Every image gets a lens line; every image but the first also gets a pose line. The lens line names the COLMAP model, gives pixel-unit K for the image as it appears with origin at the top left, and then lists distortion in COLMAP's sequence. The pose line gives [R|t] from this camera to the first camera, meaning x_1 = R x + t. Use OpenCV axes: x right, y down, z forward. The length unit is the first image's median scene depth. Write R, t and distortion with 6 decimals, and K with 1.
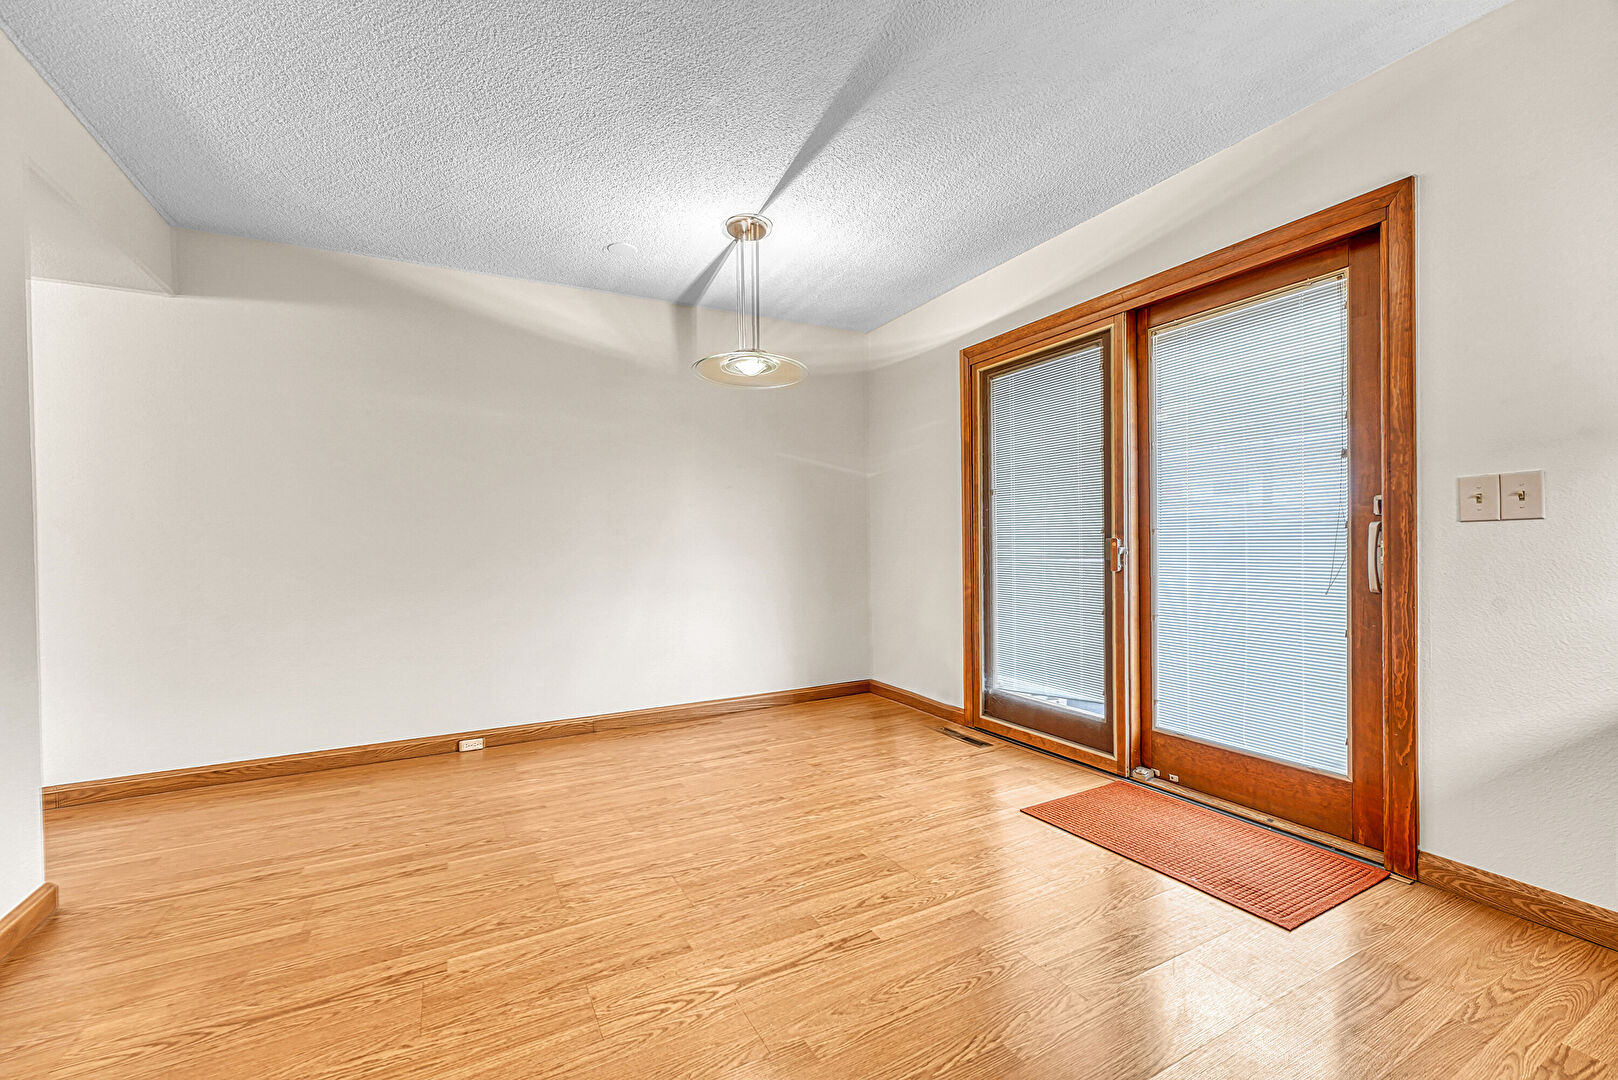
lens RADIAL K [[647.6, 0, 796.4], [0, 647.6, 547.5], [0, 0, 1]] dist [-0.000428, 0.000078]
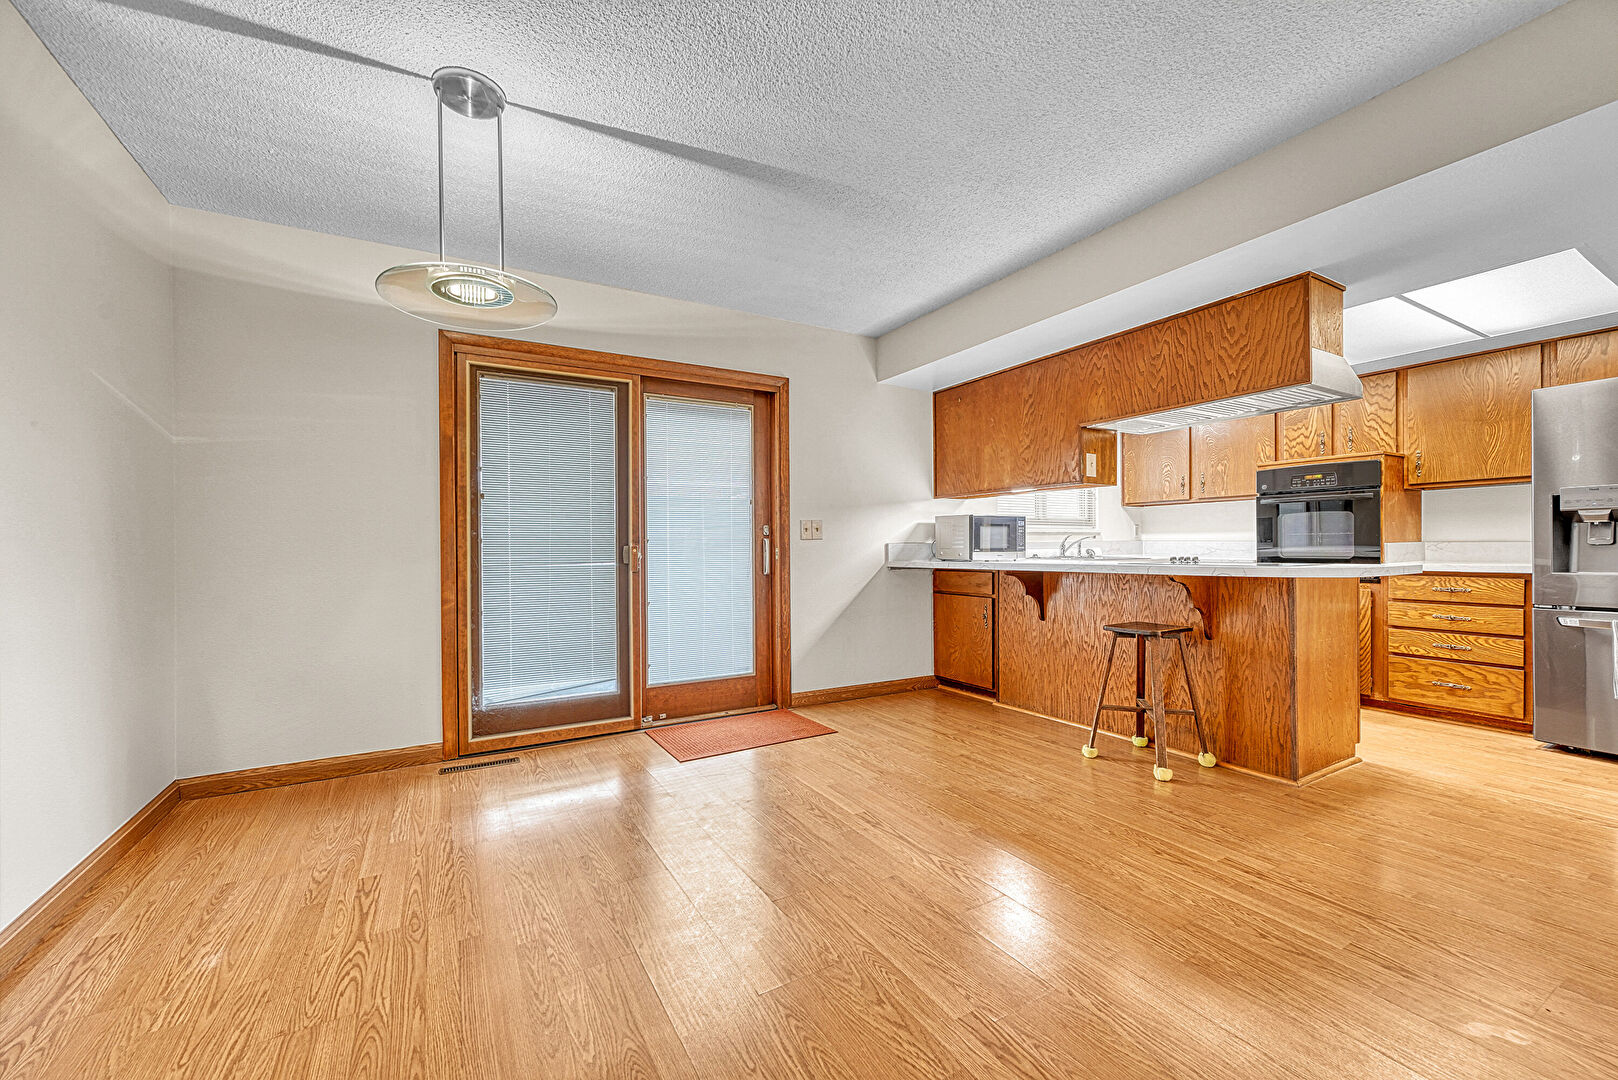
lens RADIAL K [[647.6, 0, 800.7], [0, 647.6, 542.6], [0, 0, 1]] dist [-0.000428, 0.000078]
pose [[-0.027513, 0.018283, 0.999454, -0.777391], [0.015032, 0.999727, -0.017874, 0.006891], [-0.999508, 0.014532, -0.027780, 0.673643]]
